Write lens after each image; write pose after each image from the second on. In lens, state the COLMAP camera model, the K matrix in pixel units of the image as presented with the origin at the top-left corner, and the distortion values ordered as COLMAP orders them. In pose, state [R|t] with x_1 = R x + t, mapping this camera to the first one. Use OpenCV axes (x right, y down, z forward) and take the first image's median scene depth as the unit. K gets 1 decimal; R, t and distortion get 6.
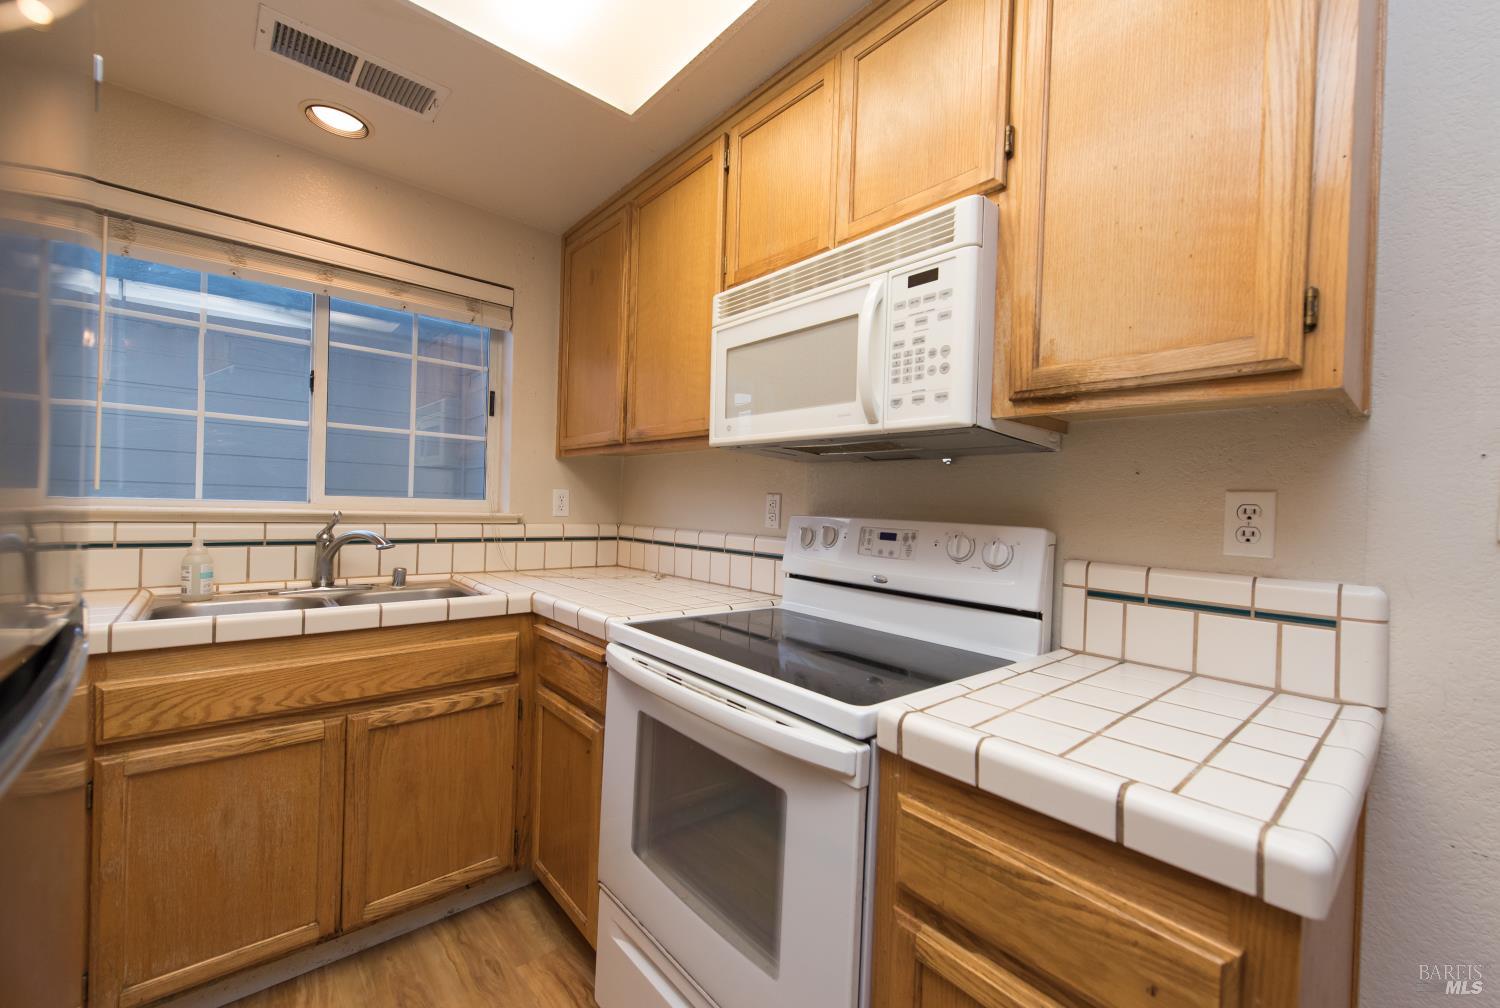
lens RADIAL K [[600.1, 0, 756.4], [0, 600.1, 510.1], [0, 0, 1]] dist [0.025687, -0.007580]
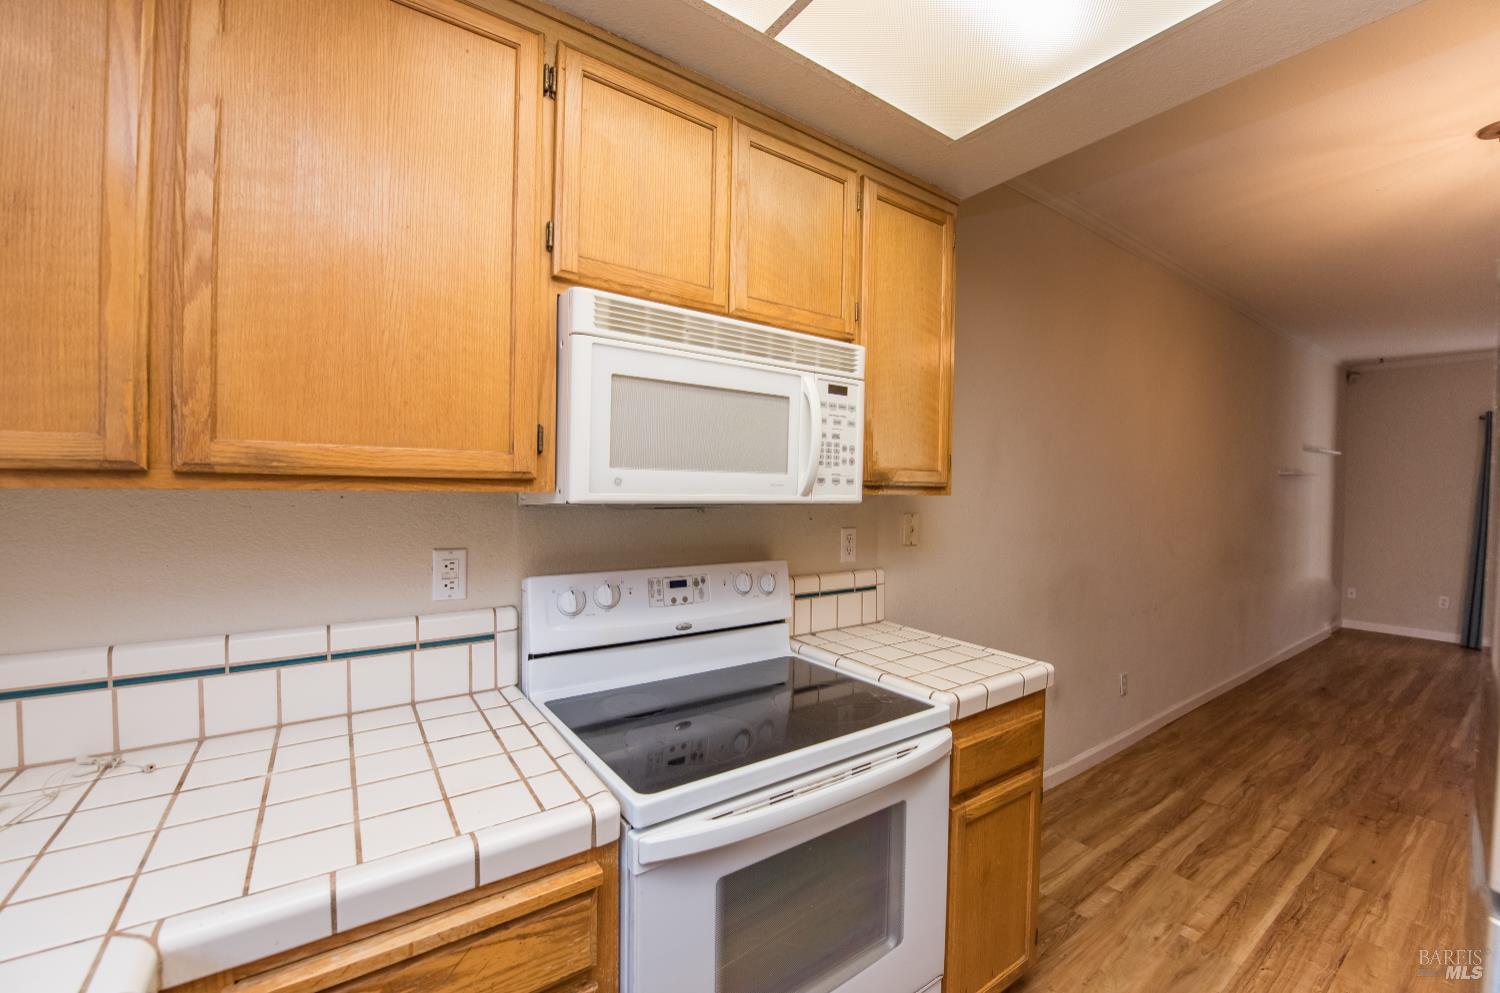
lens RADIAL K [[595.8, 0, 750.6], [0, 595.8, 498.9], [0, 0, 1]] dist [-0.020408, -0.001245]
pose [[0.103059, -0.051636, 0.993334, -0.778894], [-0.005235, 0.998610, 0.052453, -0.156556], [-0.994661, -0.010606, 0.102645, 0.775729]]
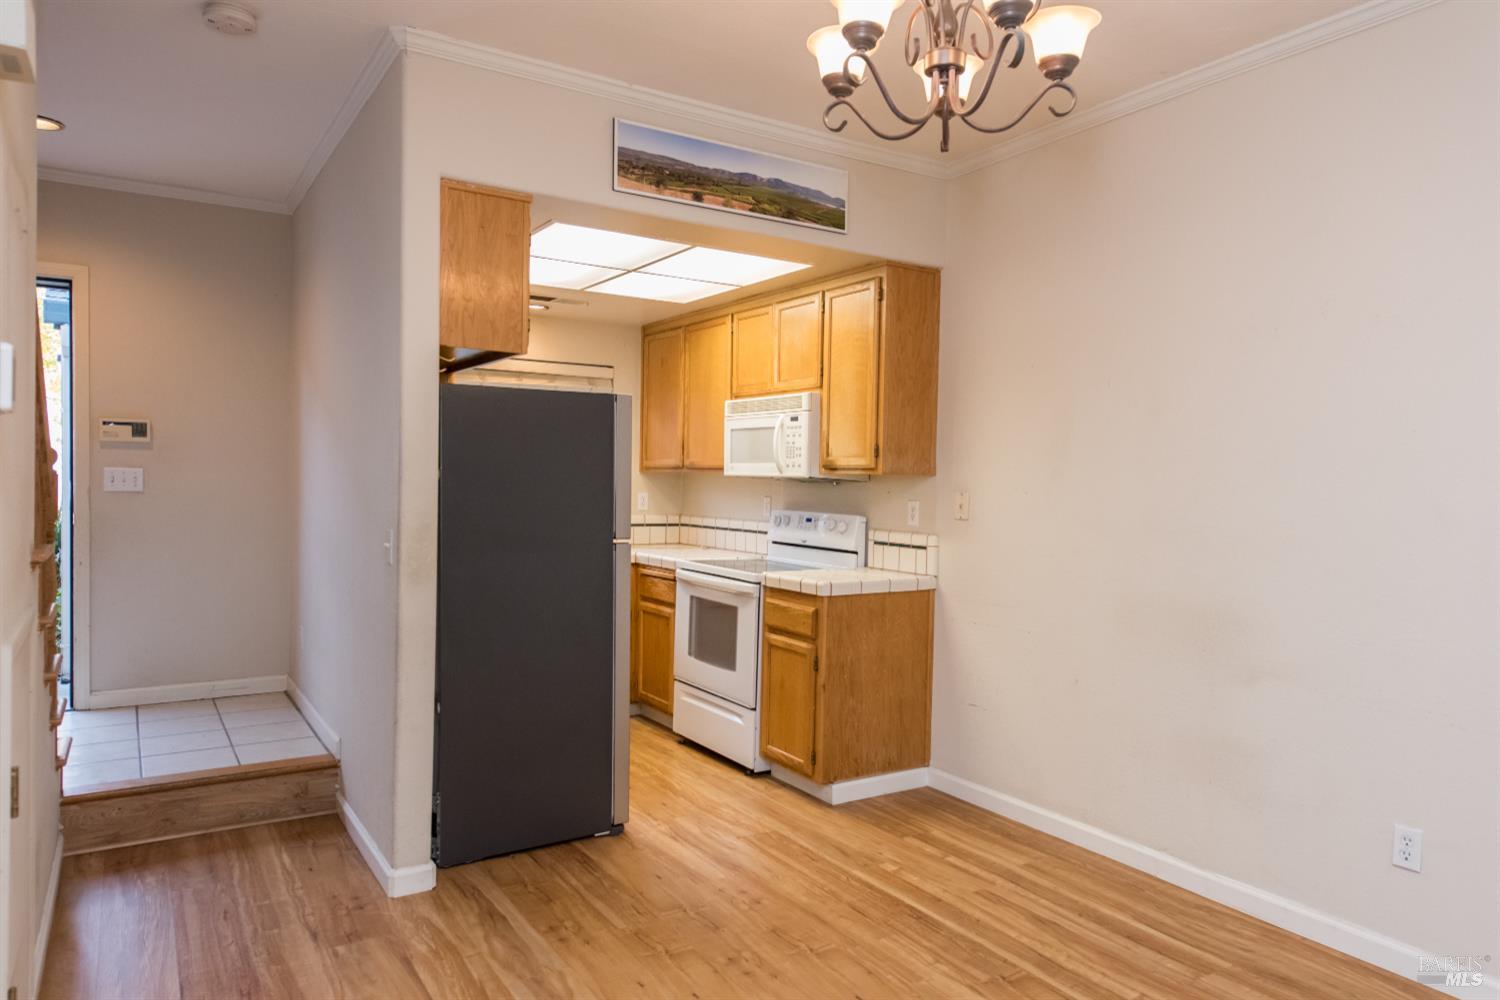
lens RADIAL K [[987.2, 0, 750.0], [0, 987.2, 500.0], [0, 0, 1]] dist [-0.000266, 0.000339]
pose [[0.988083, -0.010991, -0.153526, 0.539419], [0.012626, 0.999873, 0.009680, -0.059753], [0.153400, -0.011503, 0.988097, -2.359746]]
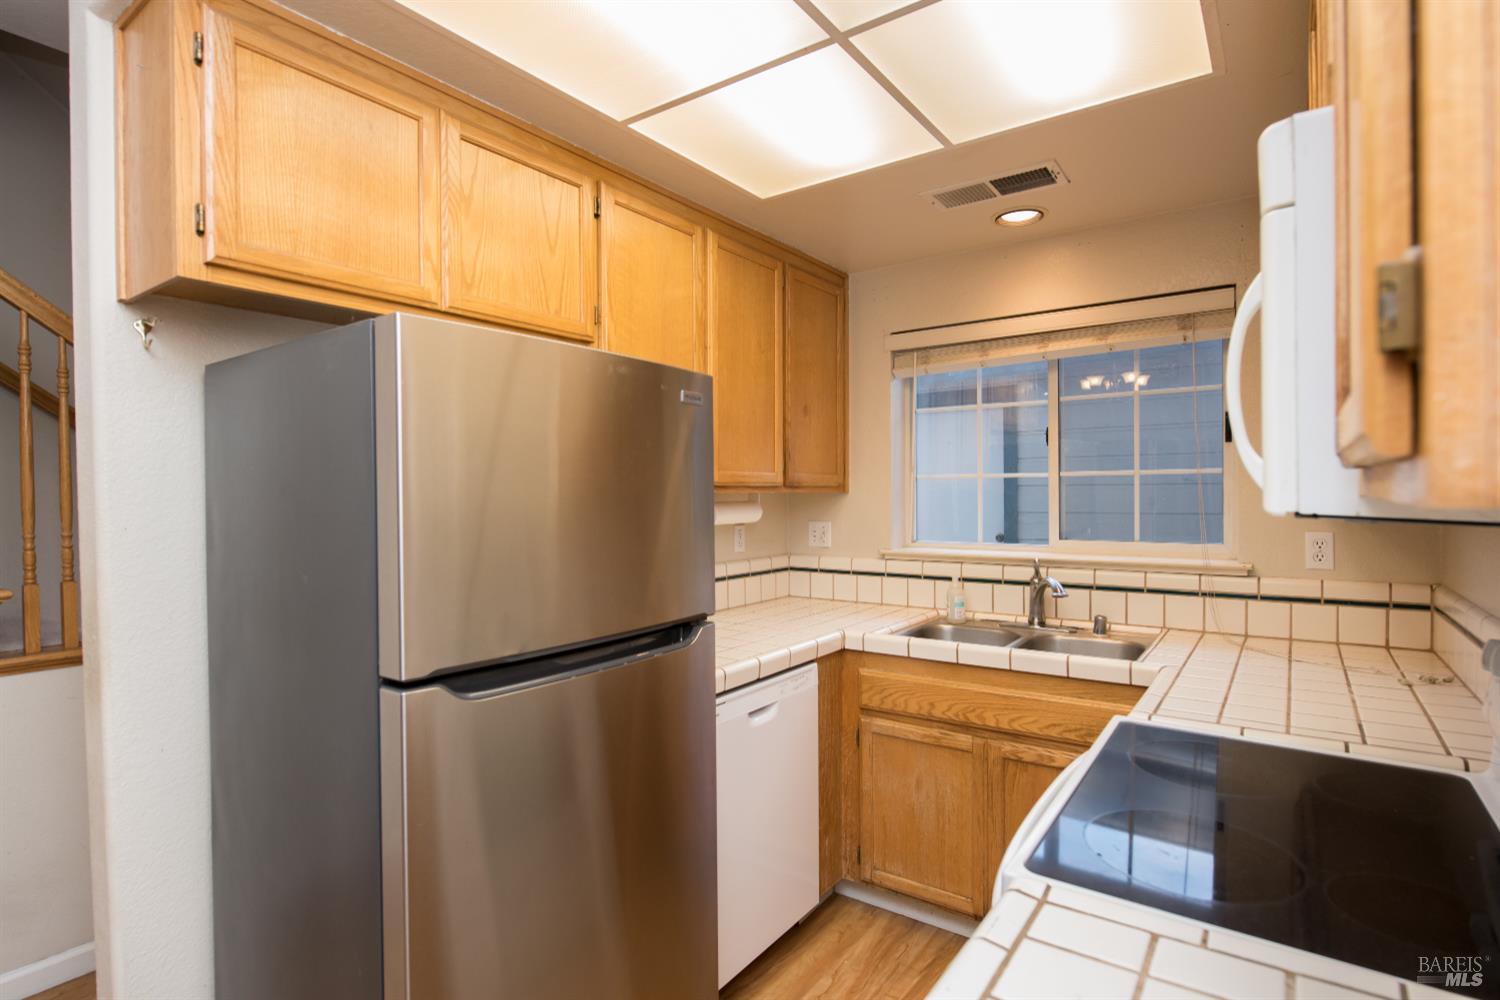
lens RADIAL K [[752.4, 0, 752.7], [0, 752.4, 503.2], [0, 0, 1]] dist [-0.011455, 0.000631]
pose [[0.223090, -0.019022, -0.974612, 0.660856], [0.010021, 0.999802, -0.017220, -0.100193], [0.974746, -0.005925, 0.223237, 0.235922]]
